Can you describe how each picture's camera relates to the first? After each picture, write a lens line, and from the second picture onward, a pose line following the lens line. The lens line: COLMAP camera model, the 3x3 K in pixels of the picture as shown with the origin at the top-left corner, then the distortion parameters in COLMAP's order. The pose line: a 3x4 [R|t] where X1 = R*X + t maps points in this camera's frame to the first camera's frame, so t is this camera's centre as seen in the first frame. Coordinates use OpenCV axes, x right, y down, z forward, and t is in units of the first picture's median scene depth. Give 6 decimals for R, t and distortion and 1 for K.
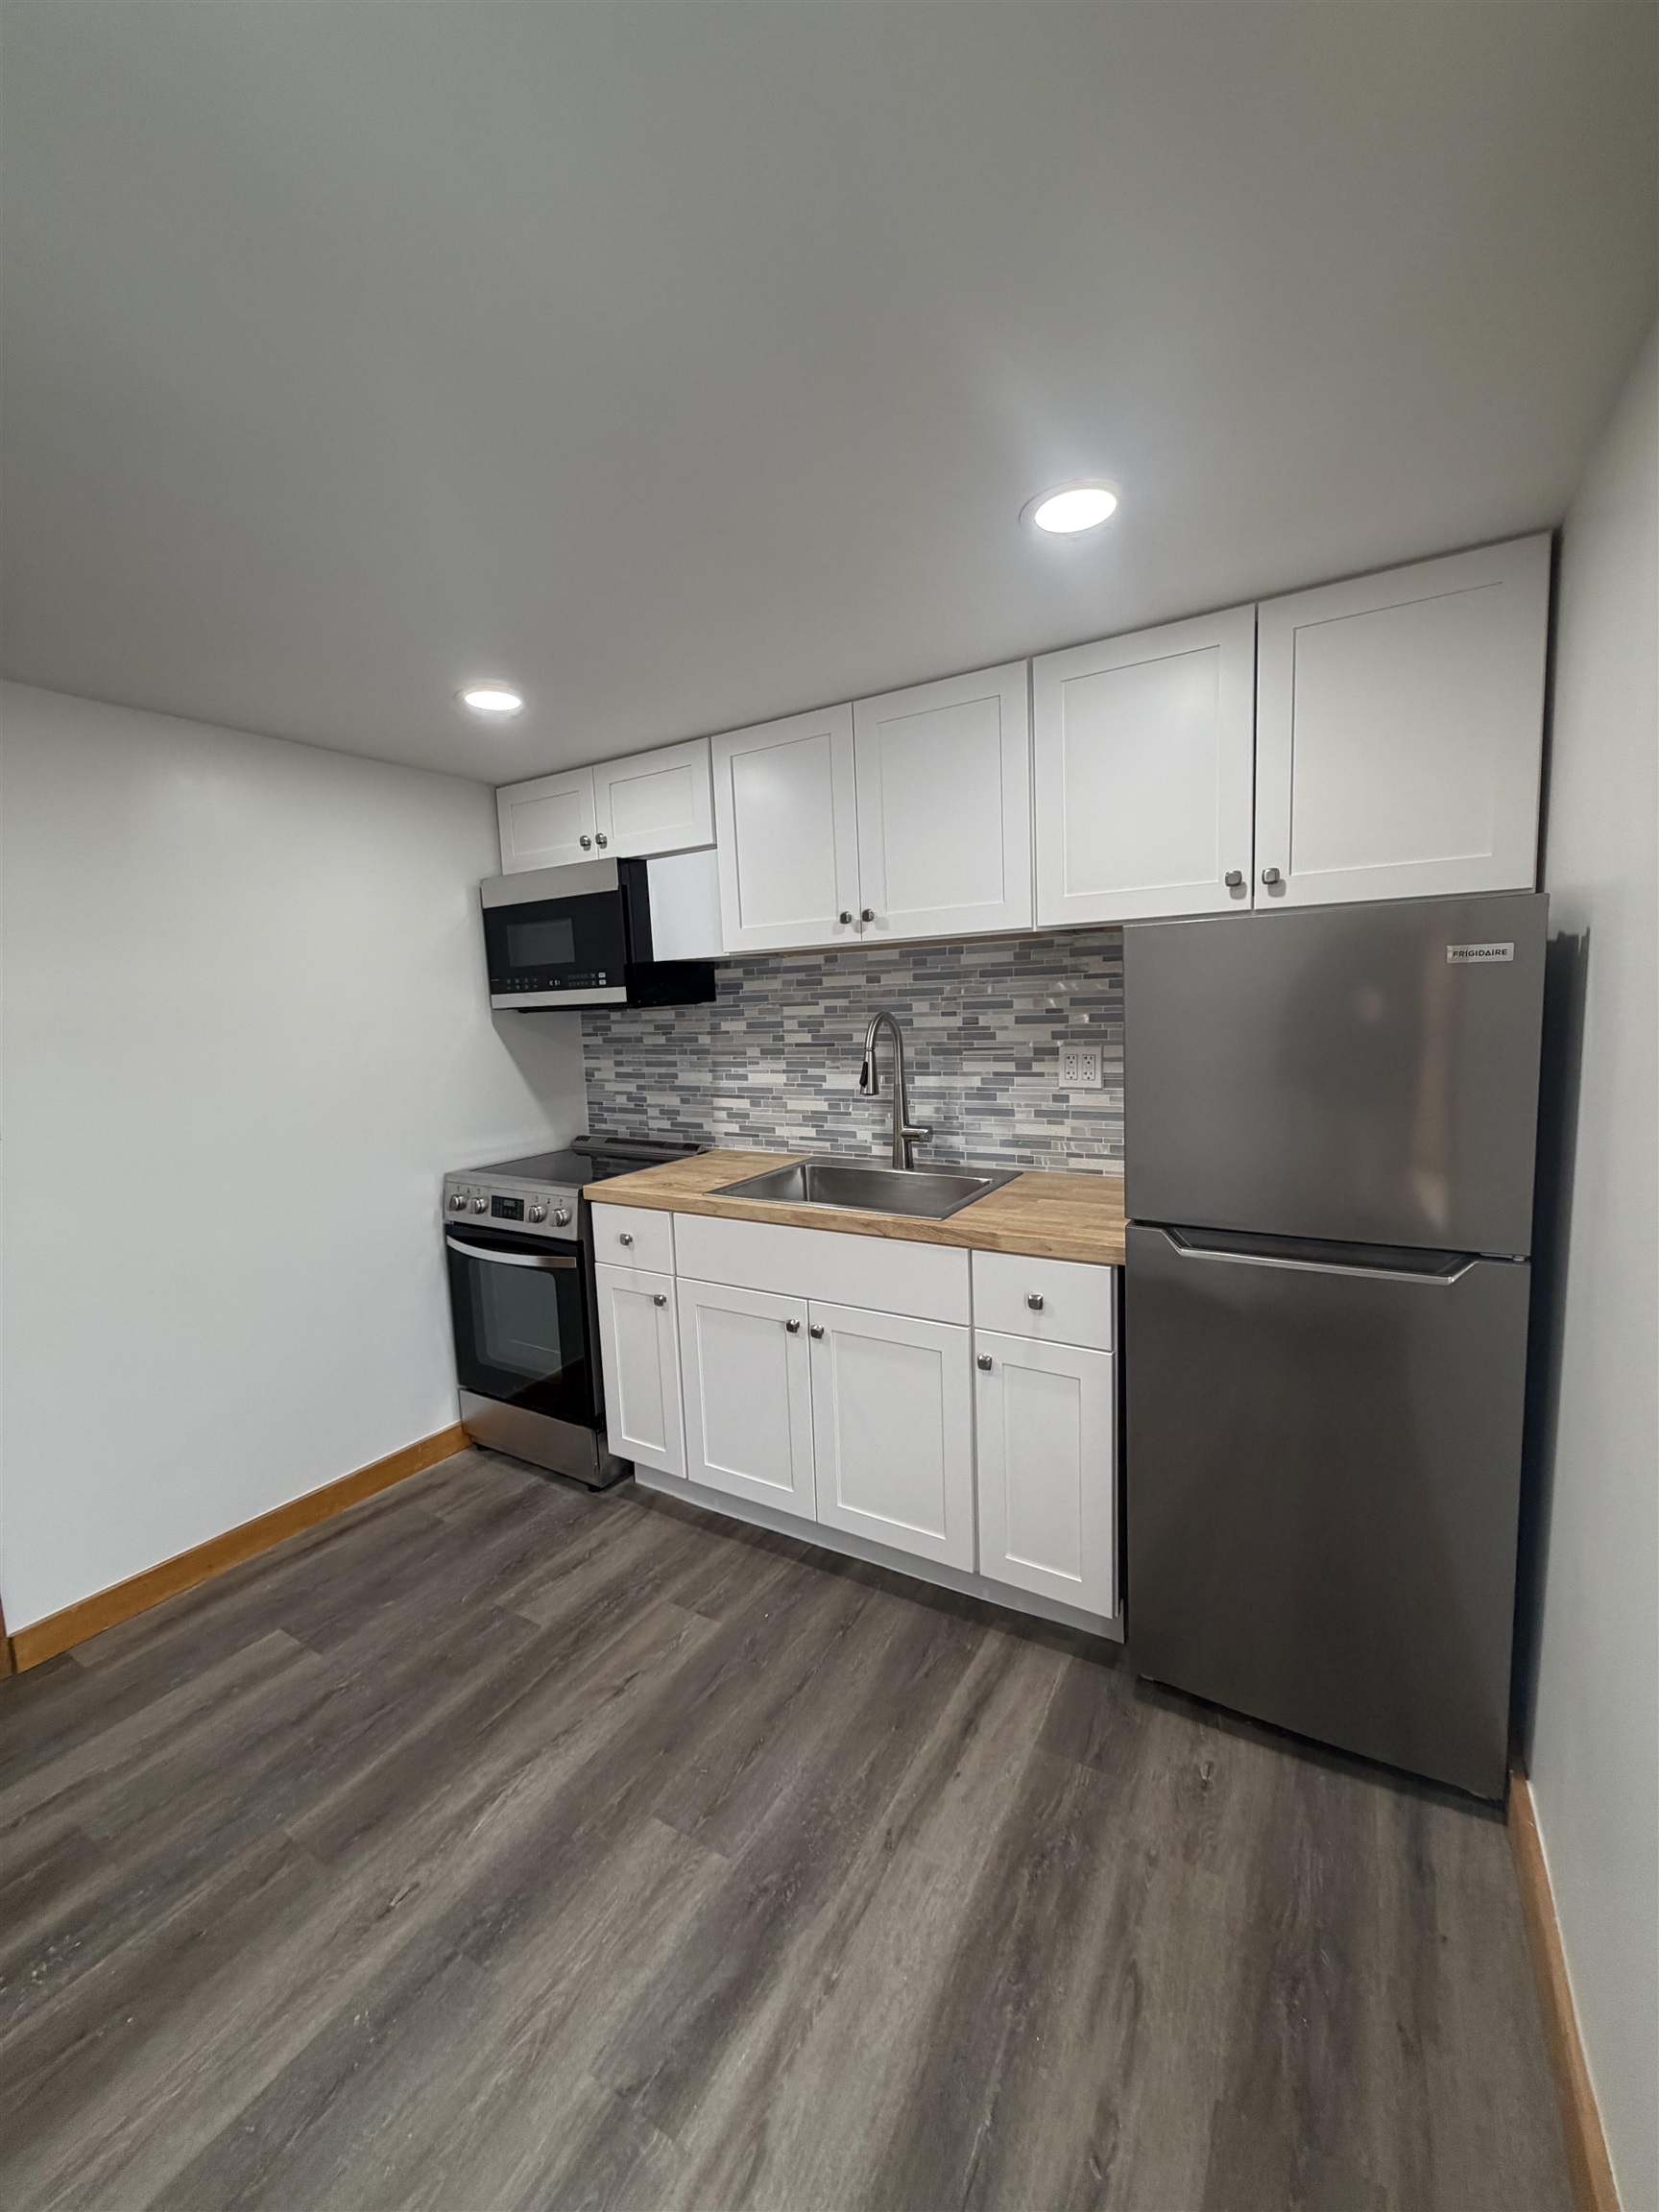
lens RADIAL K [[880.5, 0, 828.5], [0, 880.5, 1111.4], [0, 0, 1]] dist [-0.000749, 0.000472]
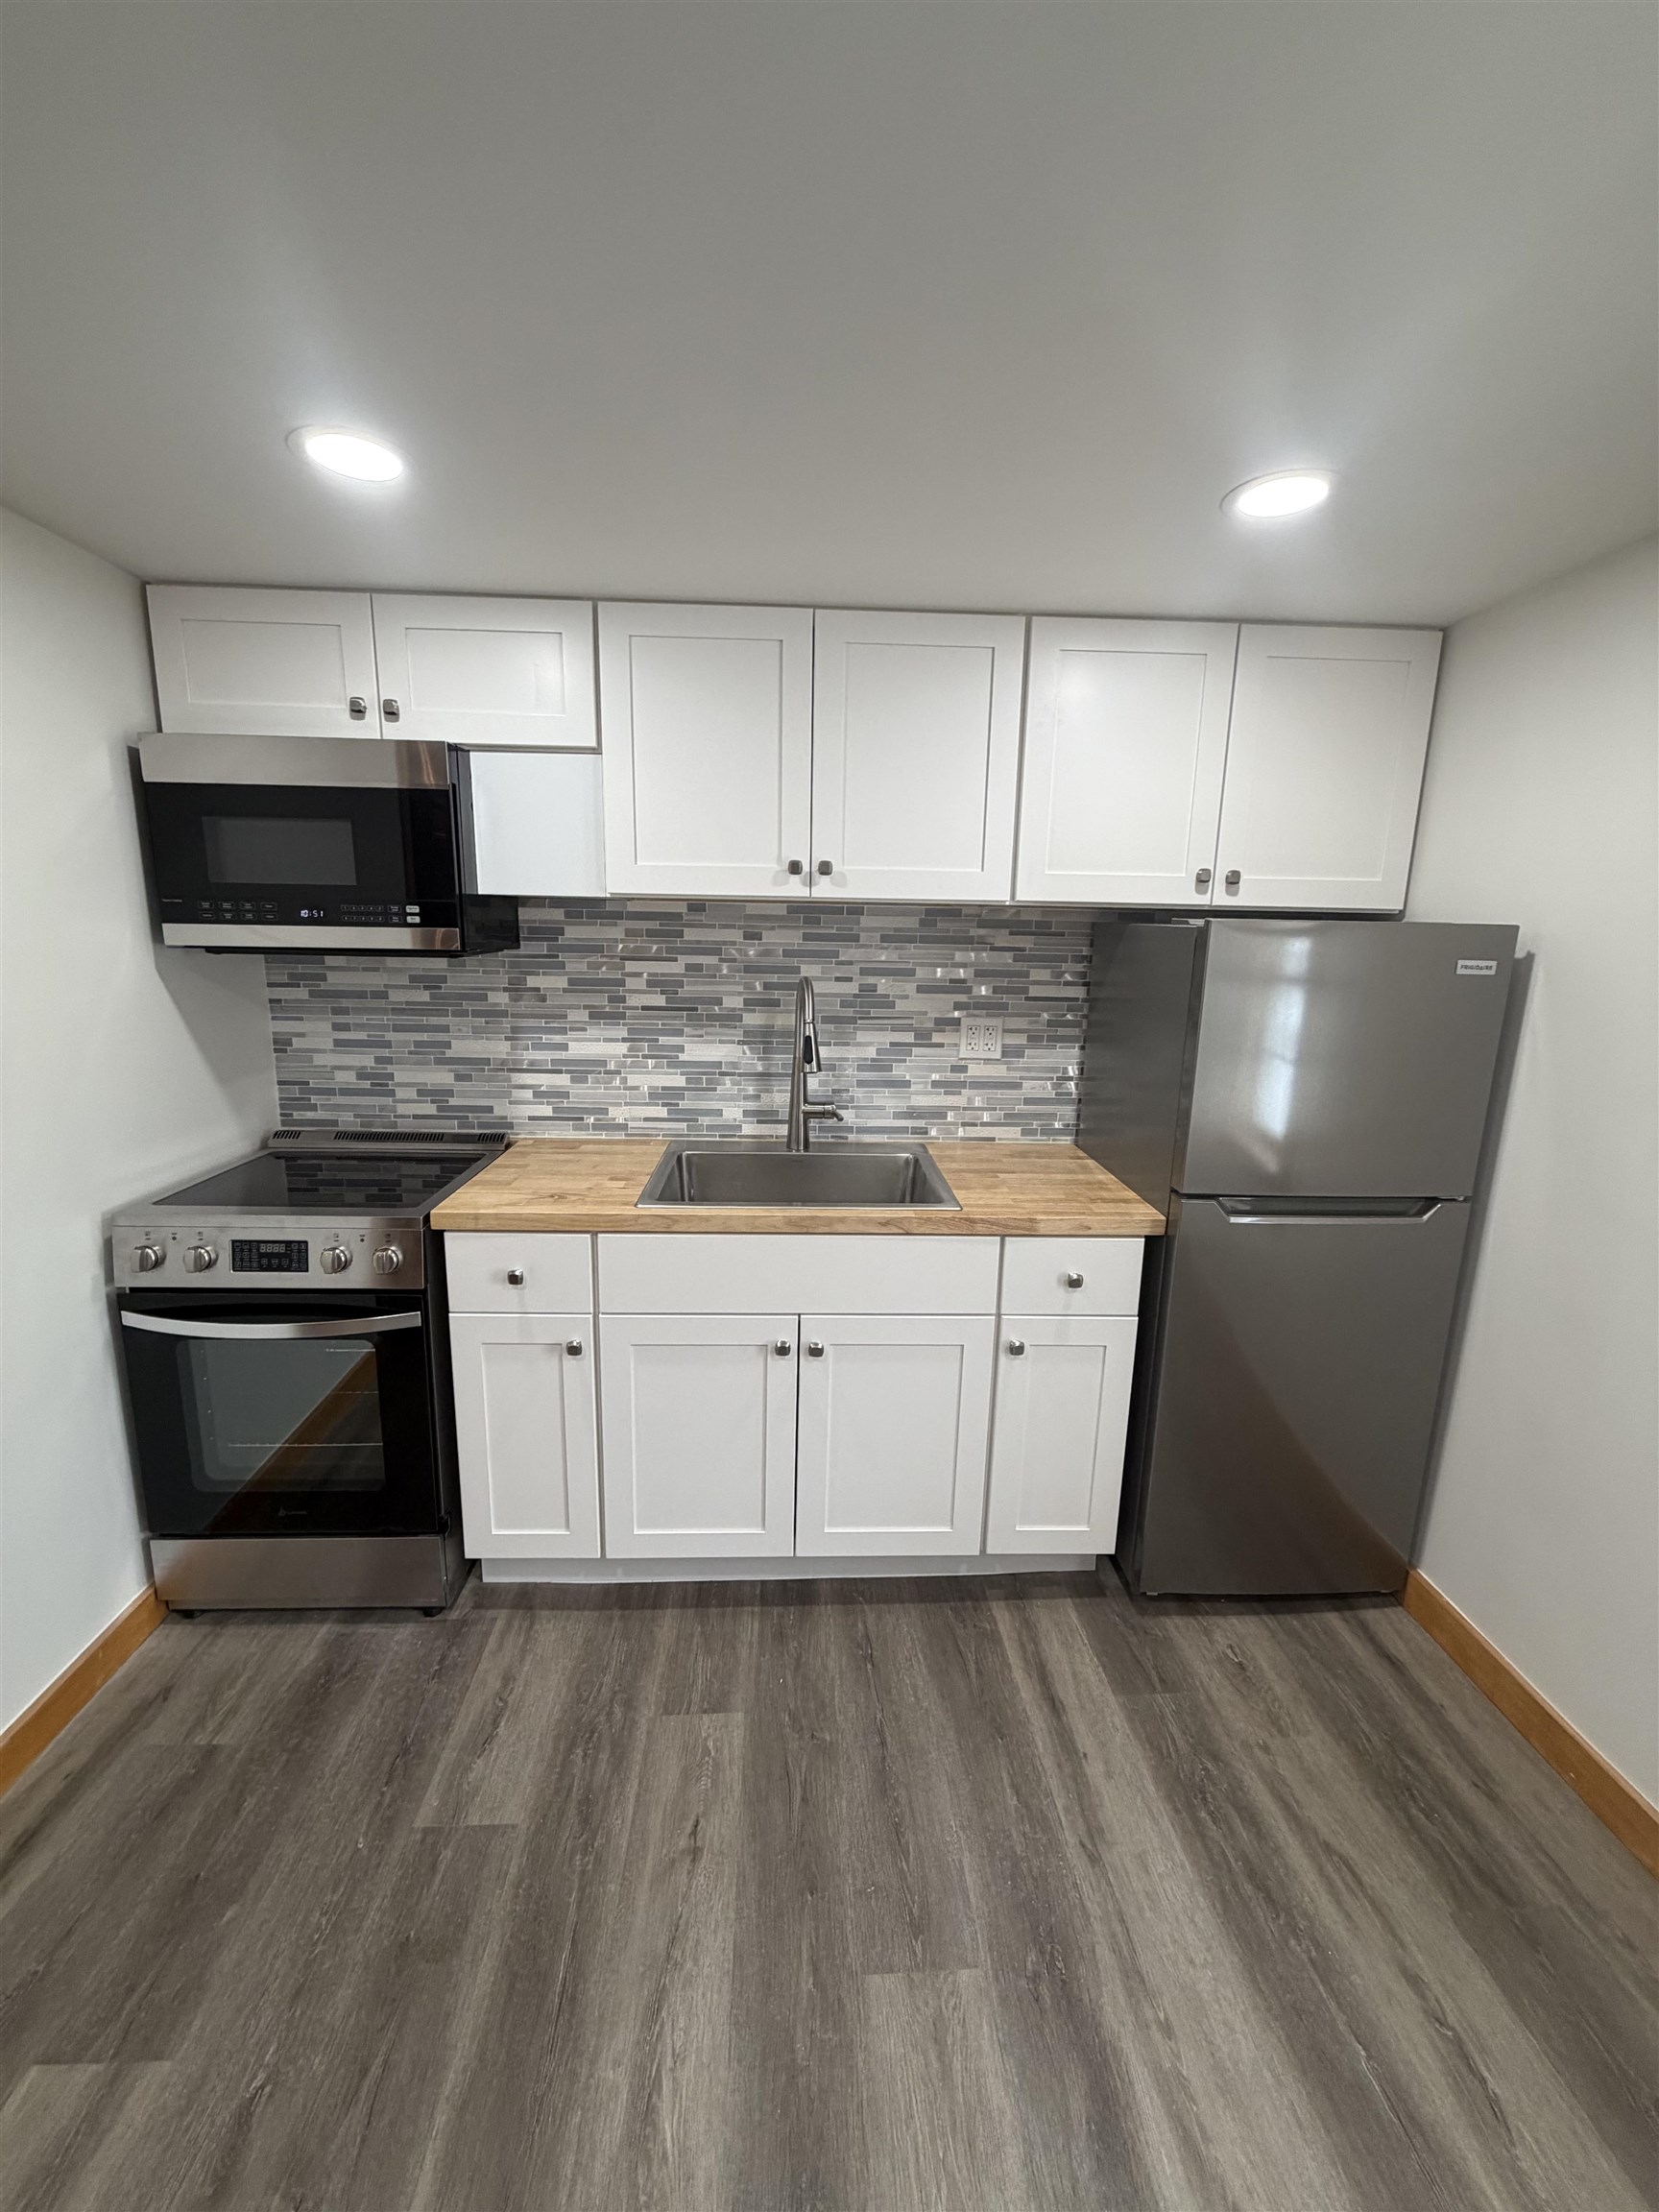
lens RADIAL K [[880.5, 0, 824.8], [0, 880.5, 1109.1], [0, 0, 1]] dist [-0.000749, 0.000472]
pose [[0.829530, -0.057133, 0.555533, -0.478665], [0.017423, 0.996917, 0.076511, -0.054849], [-0.558191, -0.053789, 0.827967, 0.283160]]
